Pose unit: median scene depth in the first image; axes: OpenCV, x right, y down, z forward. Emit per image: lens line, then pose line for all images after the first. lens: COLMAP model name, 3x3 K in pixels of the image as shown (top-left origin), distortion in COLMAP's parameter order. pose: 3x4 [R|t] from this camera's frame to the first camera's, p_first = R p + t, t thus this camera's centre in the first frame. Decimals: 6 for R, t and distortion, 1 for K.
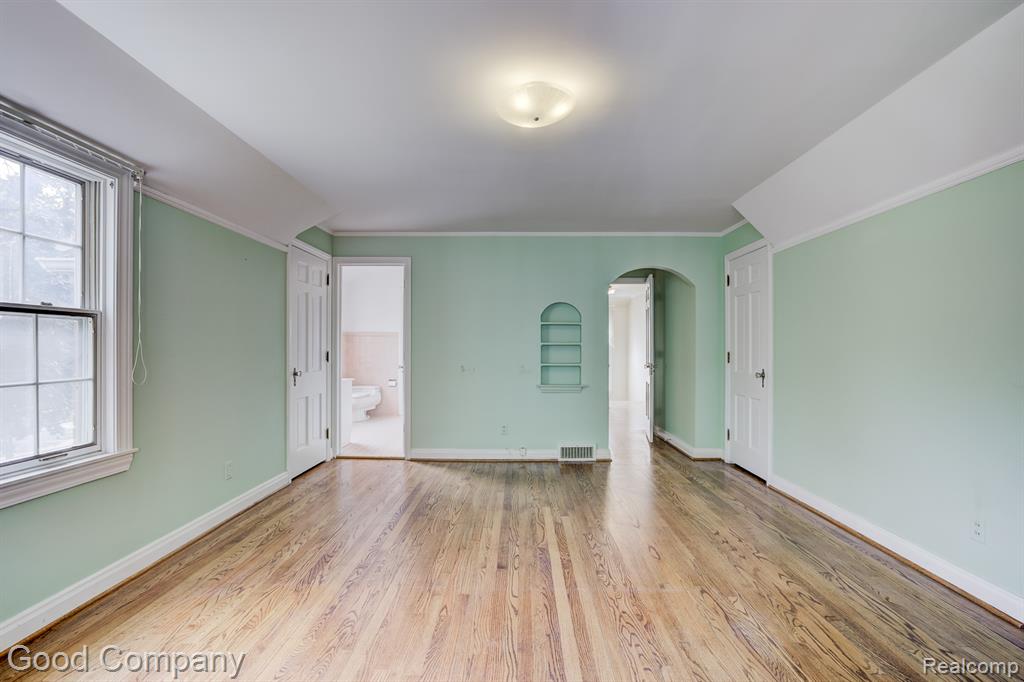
lens RADIAL K [[541.9, 0, 484.0], [0, 541.9, 342.7], [0, 0, 1]] dist [-0.020614, 0.023568]
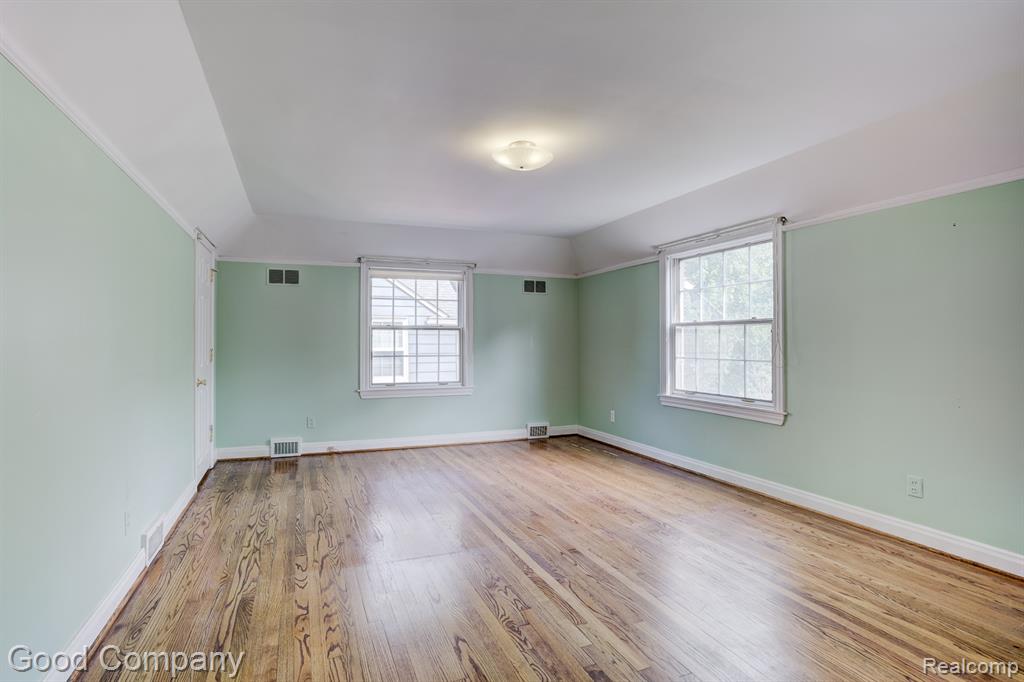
lens RADIAL K [[541.9, 0, 484.0], [0, 541.9, 342.7], [0, 0, 1]] dist [-0.020614, 0.023568]
pose [[-0.927309, -0.001389, -0.374295, 0.628568], [0.000269, 0.999990, -0.004377, 0.017650], [0.374298, -0.004159, -0.927299, 2.038197]]
